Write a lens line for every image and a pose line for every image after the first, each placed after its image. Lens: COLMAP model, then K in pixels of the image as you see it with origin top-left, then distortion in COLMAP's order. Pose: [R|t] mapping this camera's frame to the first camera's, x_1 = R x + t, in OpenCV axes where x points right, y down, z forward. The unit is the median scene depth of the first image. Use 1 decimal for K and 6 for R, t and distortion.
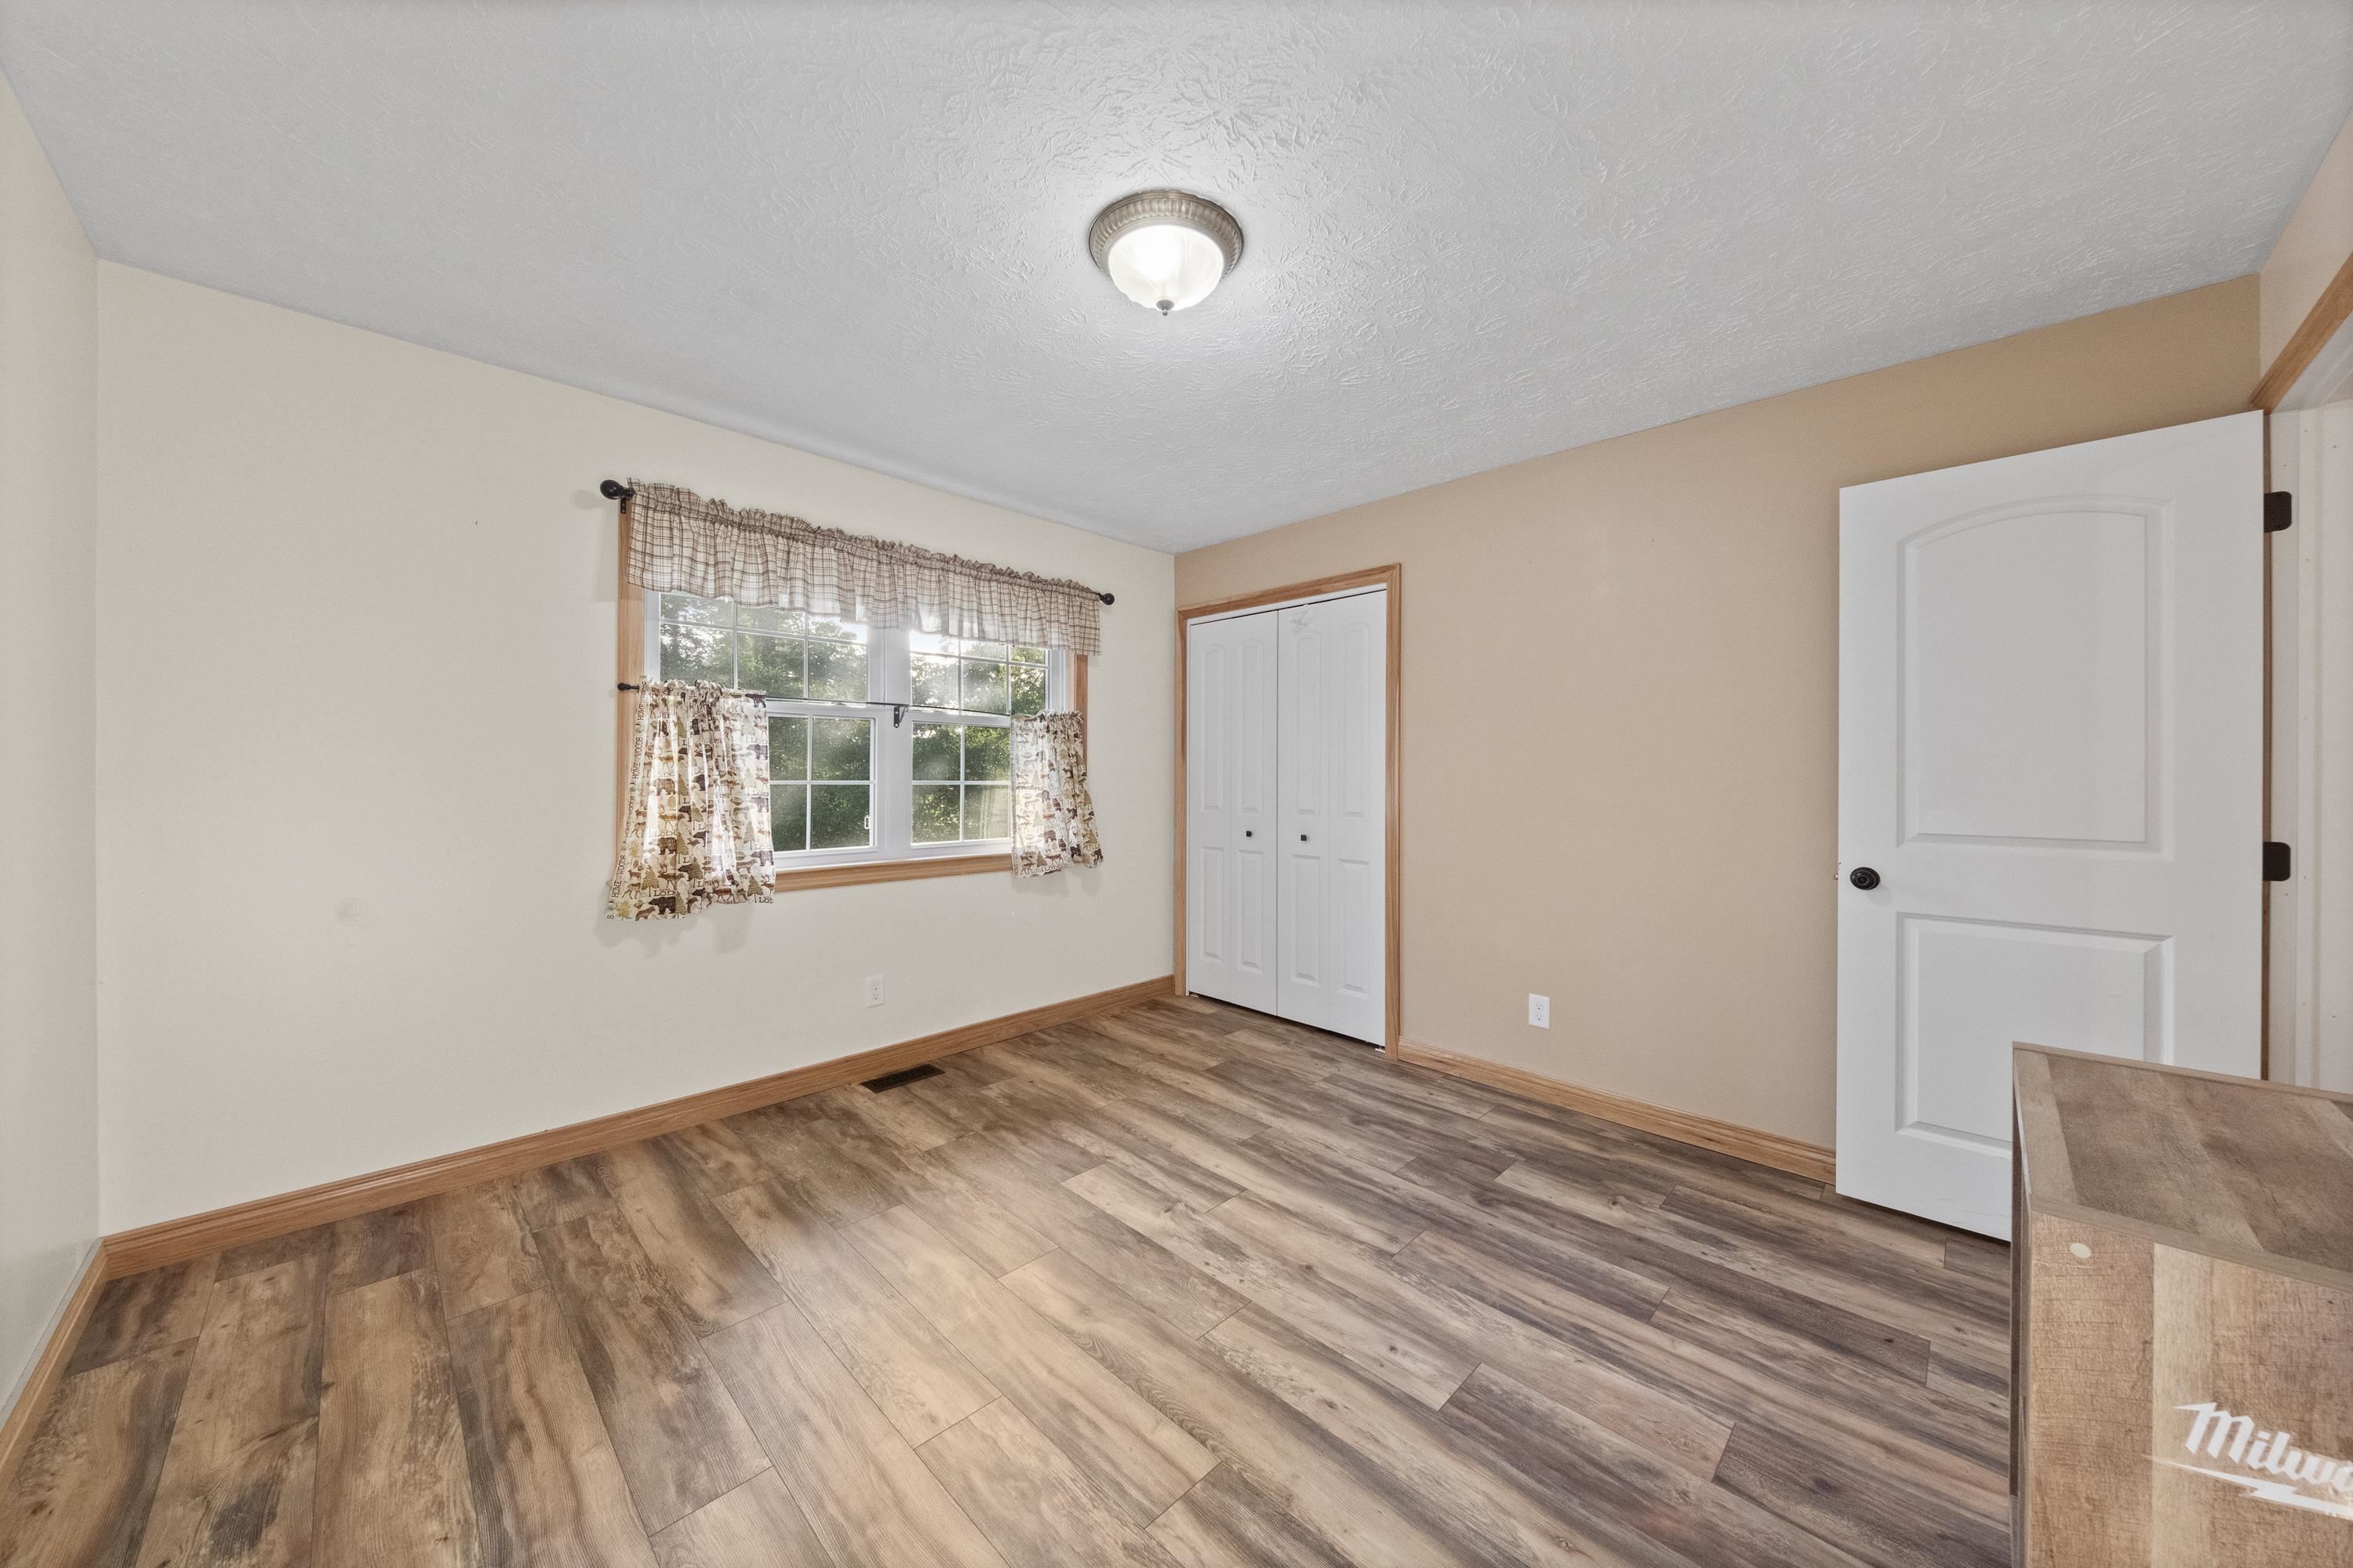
lens RADIAL K [[809.9, 0, 1166.8], [0, 809.9, 771.2], [0, 0, 1]] dist [0.015996, -0.005324]
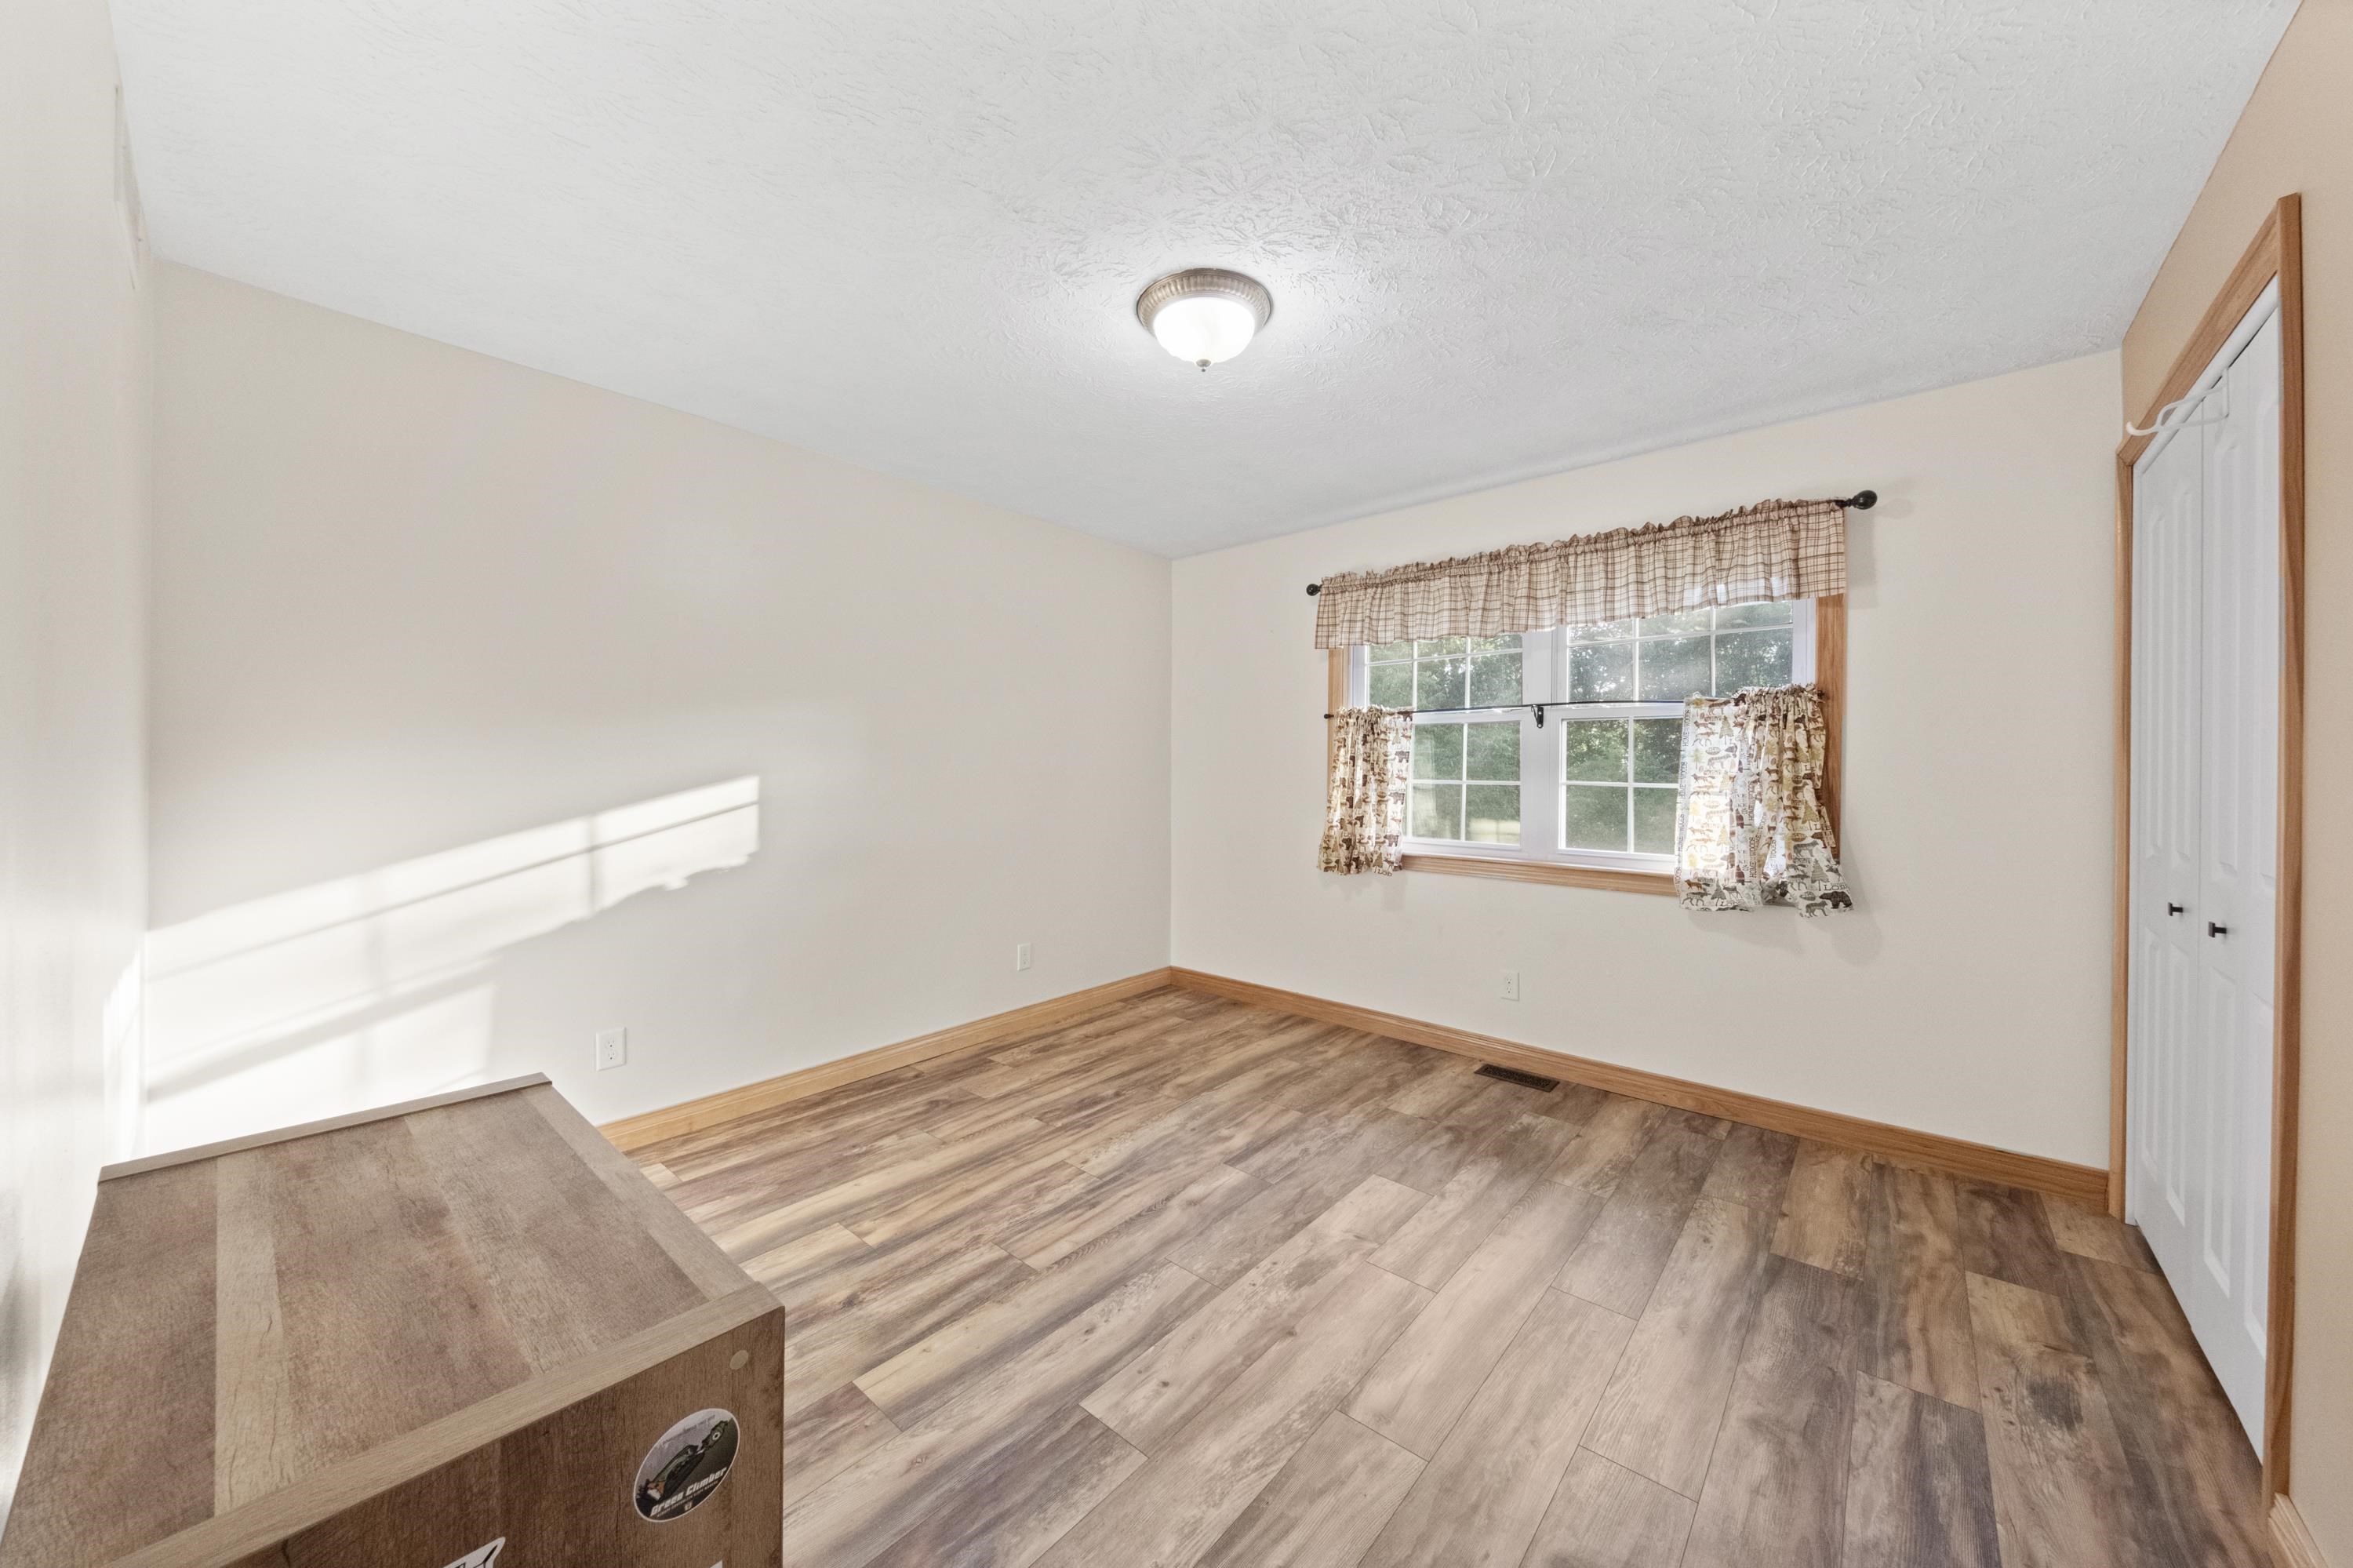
lens RADIAL K [[809.9, 0, 1177.8], [0, 809.9, 772.0], [0, 0, 1]] dist [0.015996, -0.005324]
pose [[0.071623, -0.004170, -0.997423, 0.774055], [-0.005568, 0.999974, -0.004581, 0.008103], [0.997416, 0.005881, 0.071598, 0.604287]]
